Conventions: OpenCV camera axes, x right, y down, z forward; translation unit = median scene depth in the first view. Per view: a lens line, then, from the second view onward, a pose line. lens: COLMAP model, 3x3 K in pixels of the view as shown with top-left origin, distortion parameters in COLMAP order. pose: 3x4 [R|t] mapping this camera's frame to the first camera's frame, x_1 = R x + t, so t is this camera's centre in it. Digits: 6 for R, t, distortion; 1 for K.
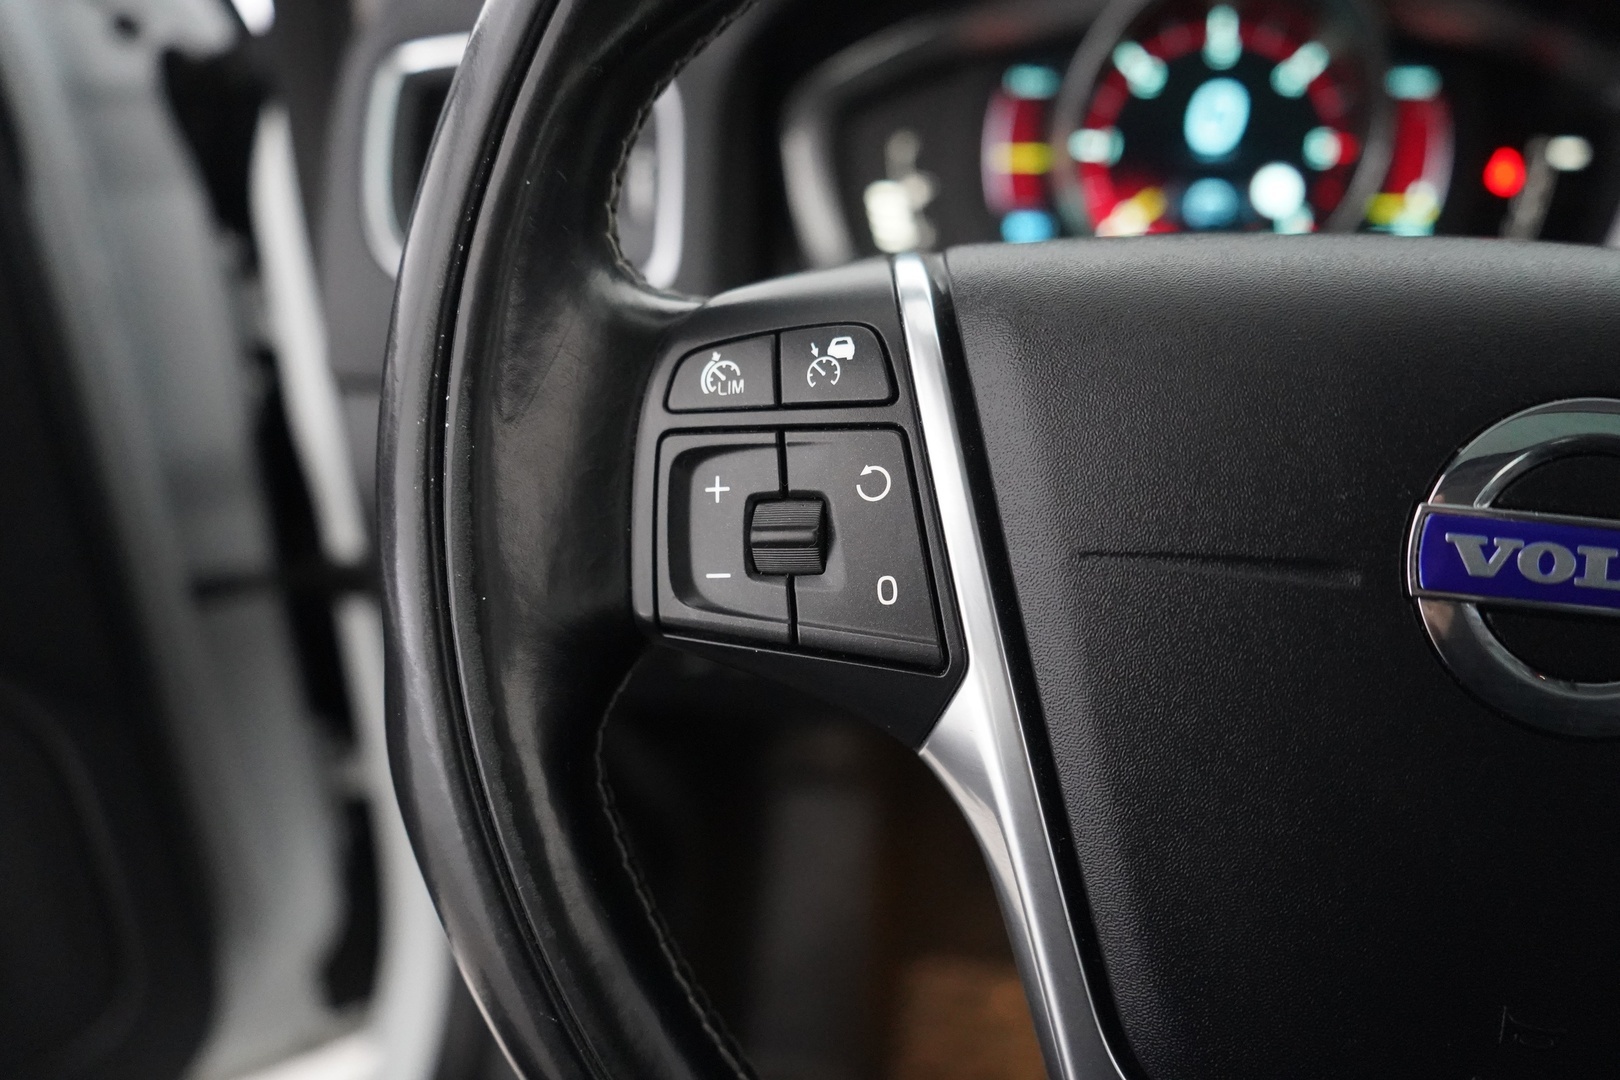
lens RADIAL K [[1325.8, 0, 808.8], [0, 1325.8, 512.4], [0, 0, 1]] dist [-0.001293, -0.002654]
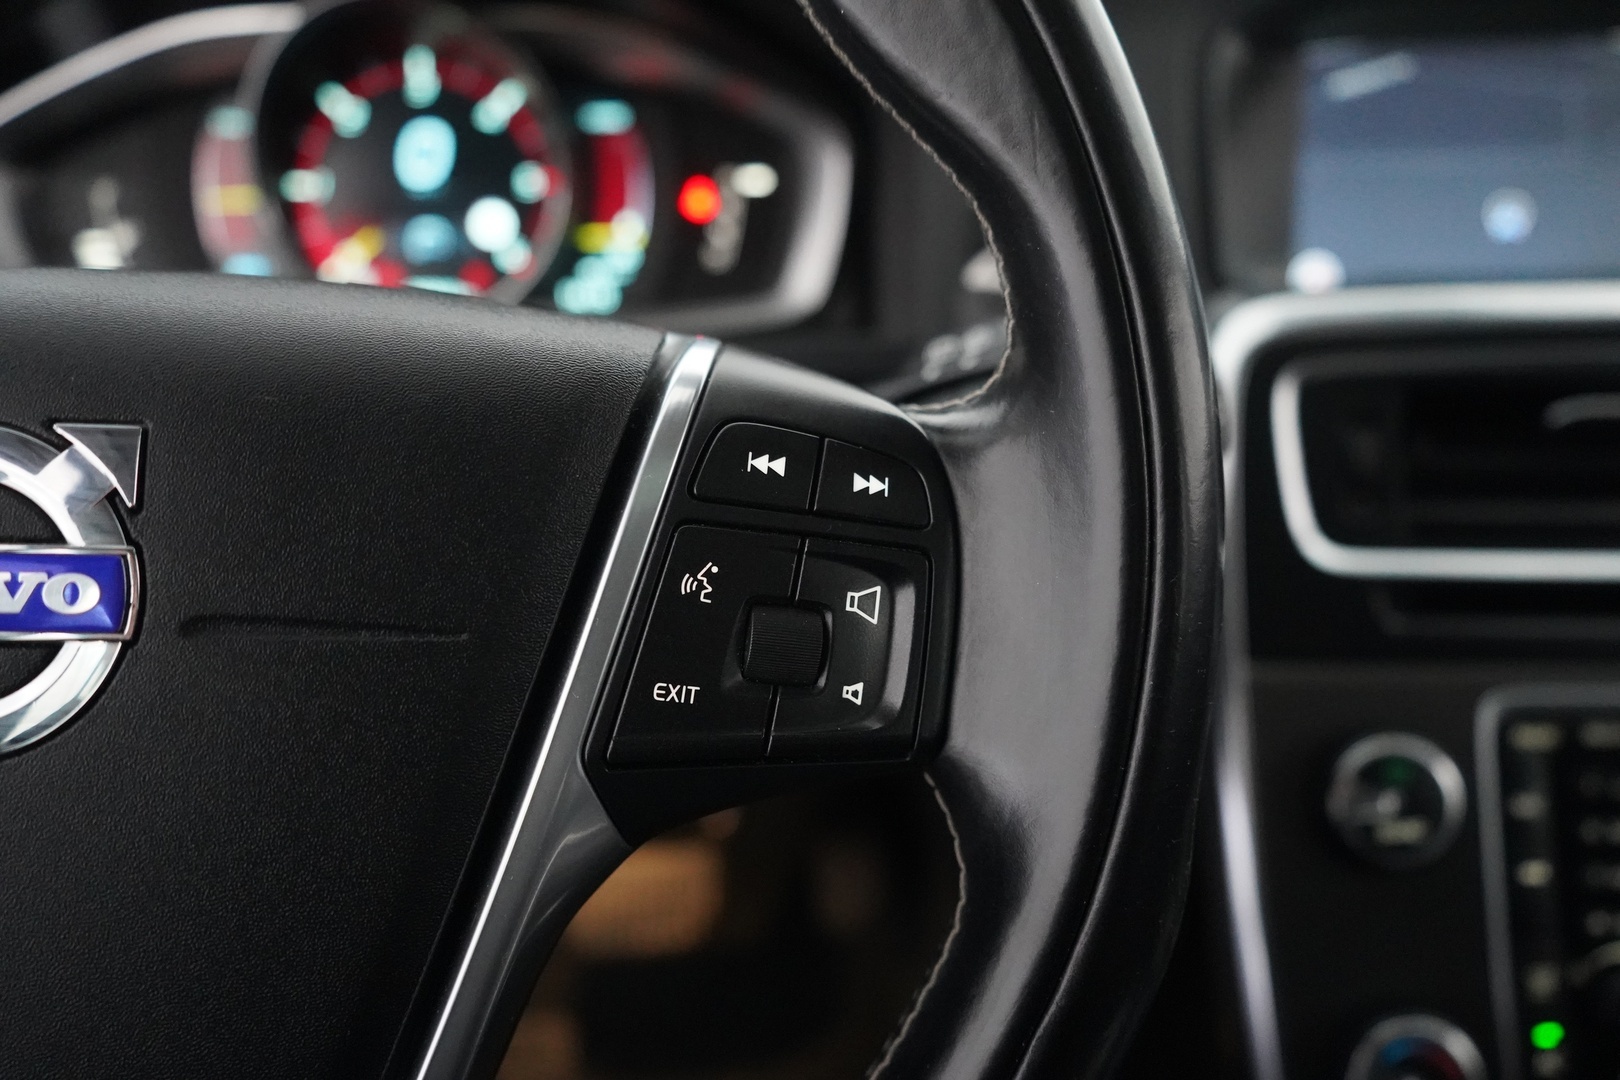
lens RADIAL K [[1325.8, 0, 798.9], [0, 1325.8, 544.0], [0, 0, 1]] dist [-0.001293, -0.002654]
pose [[0.978674, -0.077781, 0.190125, 0.860031], [0.079739, 0.996812, -0.002657, 0.051832], [-0.189312, 0.017761, 0.981756, -0.085714]]
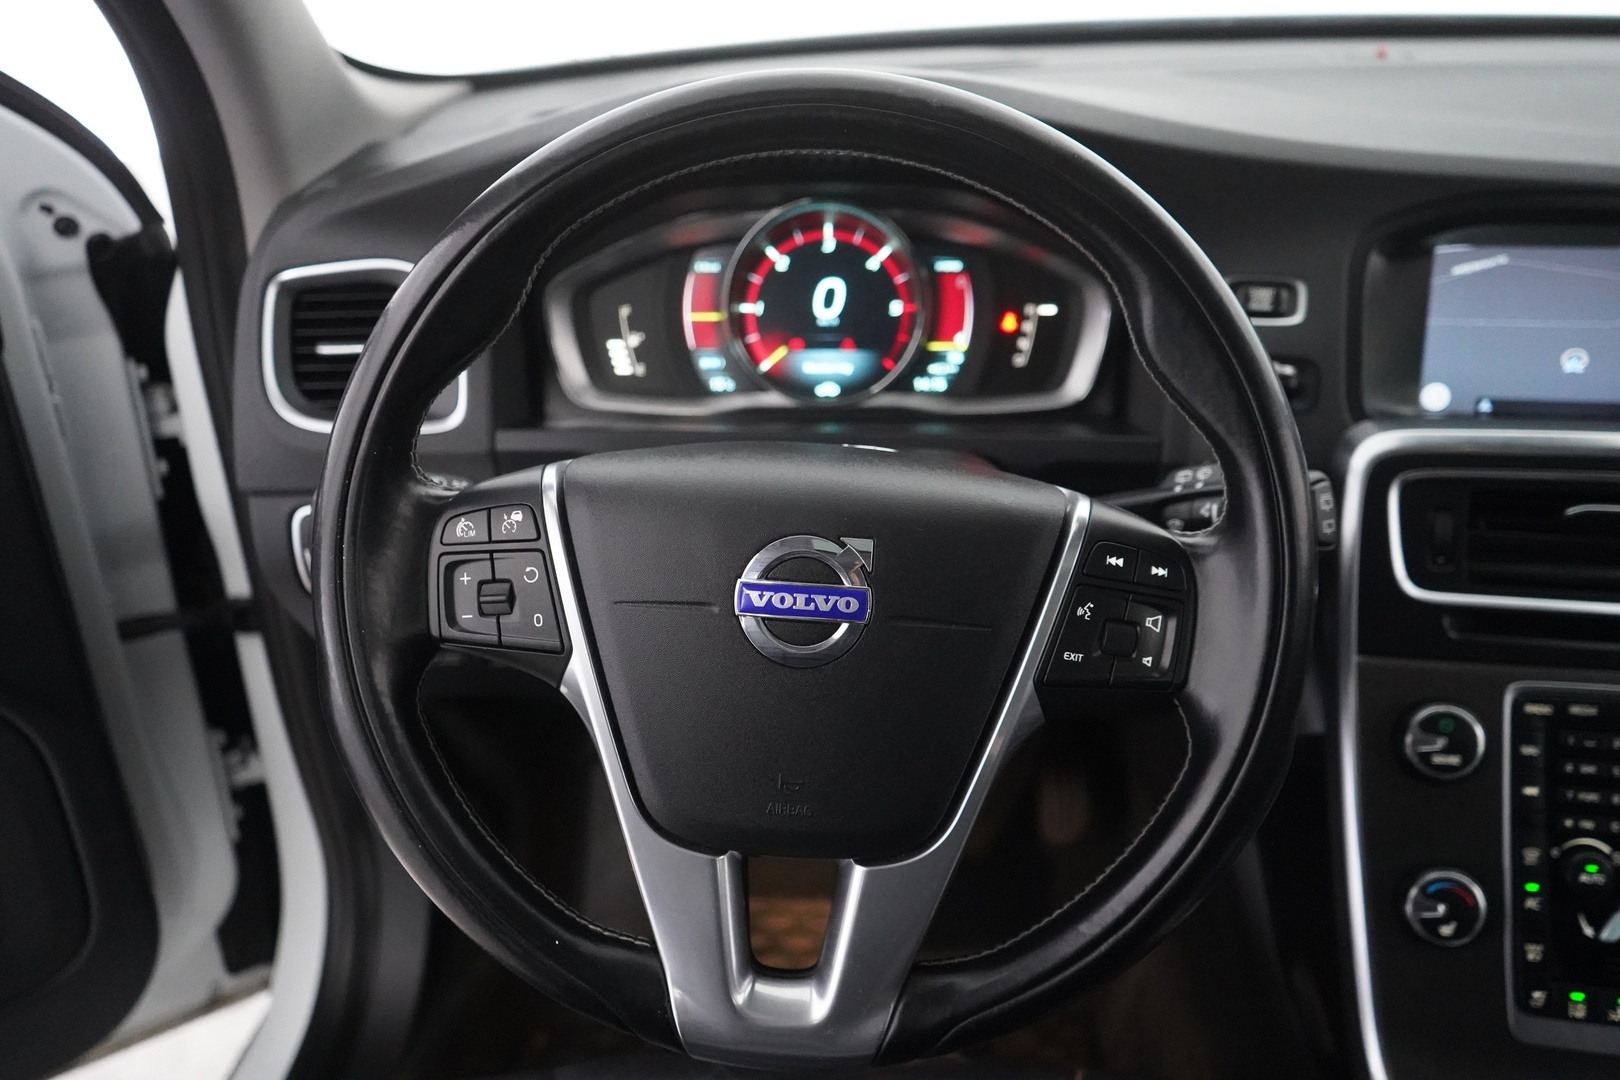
lens RADIAL K [[1433.1, 0, 800.3], [0, 1433.1, 534.4], [0, 0, 1]] dist [0.006698, 0.009352]
pose [[0.996277, -0.038703, 0.077034, 0.316590], [0.037032, 0.999049, 0.023007, -0.128274], [-0.077851, -0.020069, 0.996763, -1.493808]]
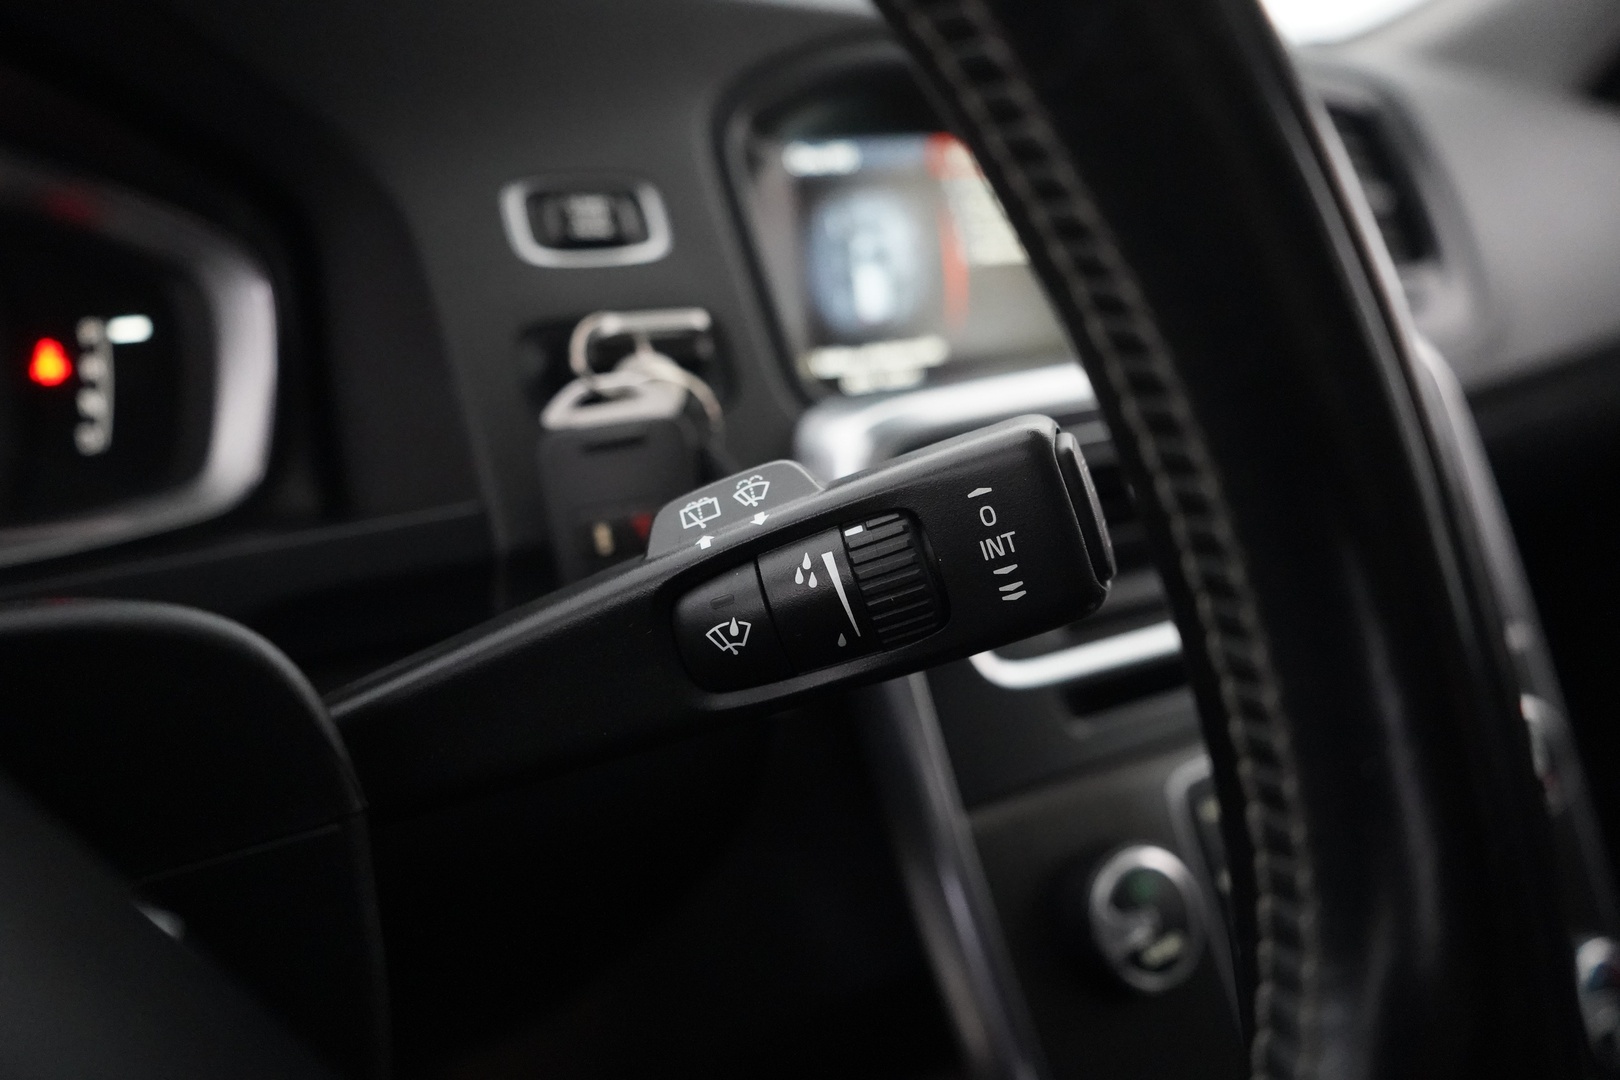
lens RADIAL K [[1325.8, 0, 808.4], [0, 1325.8, 505.0], [0, 0, 1]] dist [-0.001293, -0.002654]
pose [[0.682080, -0.189962, 0.706174, 0.632066], [0.286940, 0.957750, -0.019513, -0.110875], [-0.672631, 0.215939, 0.707769, 0.503507]]
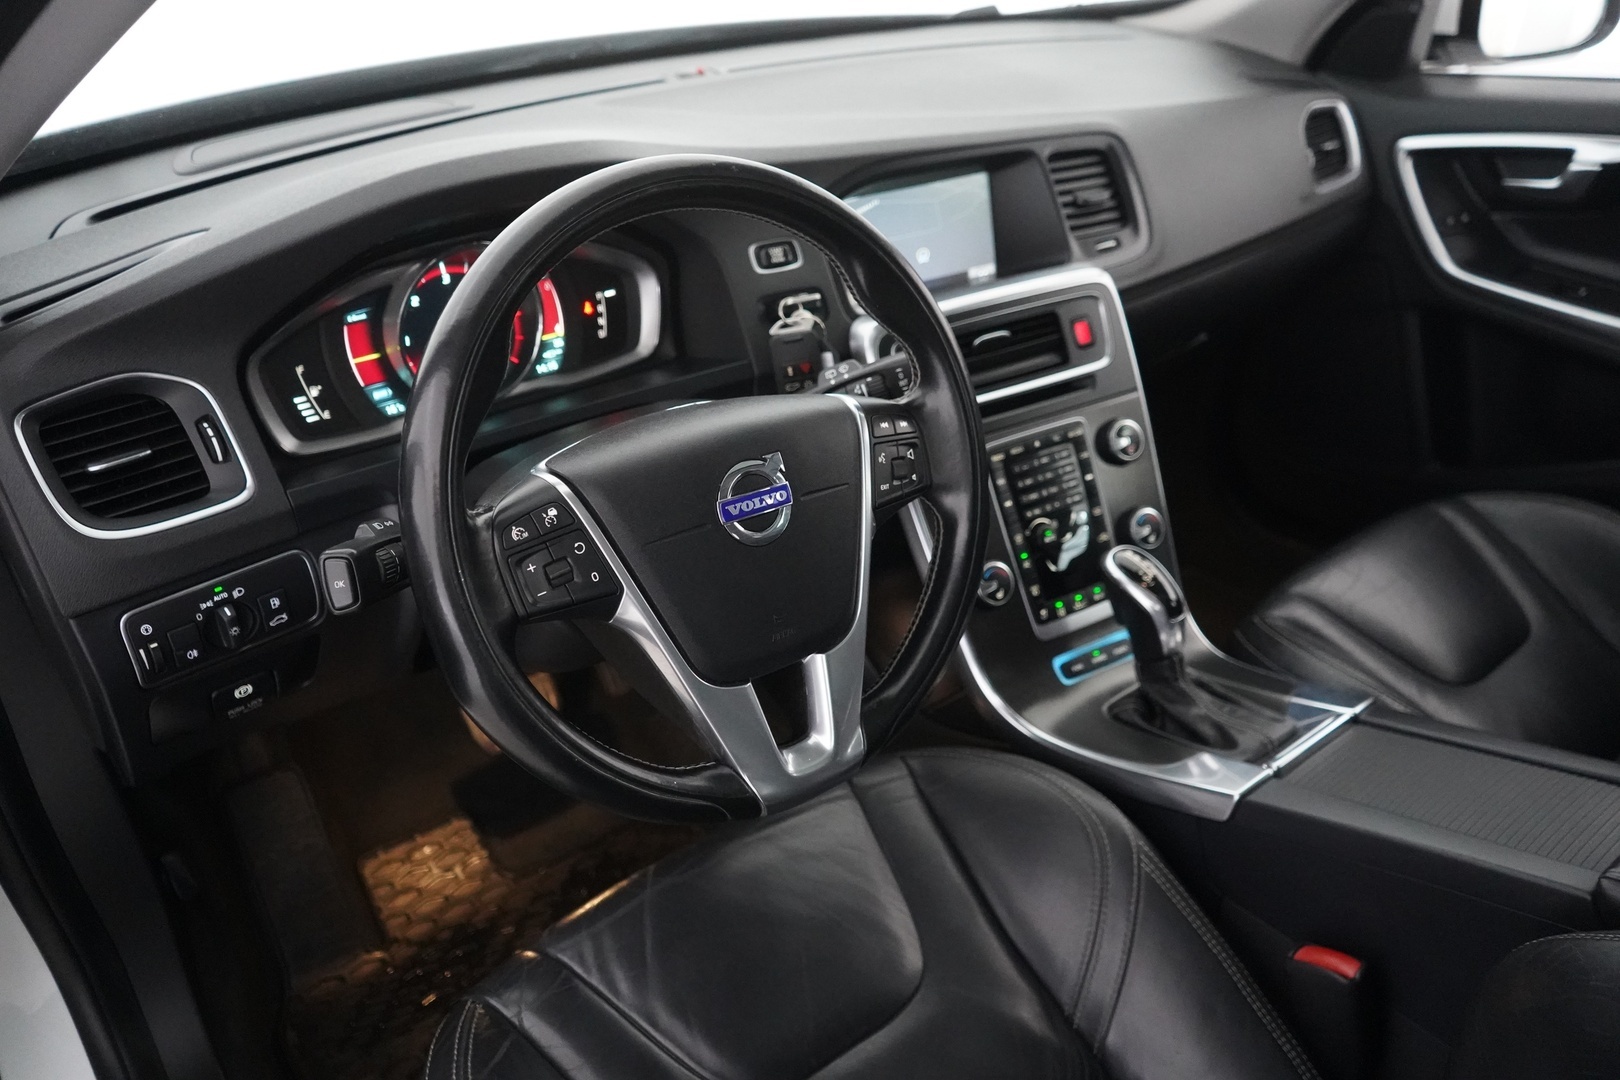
lens RADIAL K [[1325.8, 0, 823.1], [0, 1325.8, 533.3], [0, 0, 1]] dist [-0.001293, -0.002654]
pose [[0.681775, -0.344925, 0.645143, -1.555401], [0.297279, 0.936401, 0.186487, -0.462334], [-0.668437, 0.064645, 0.740954, -1.726227]]
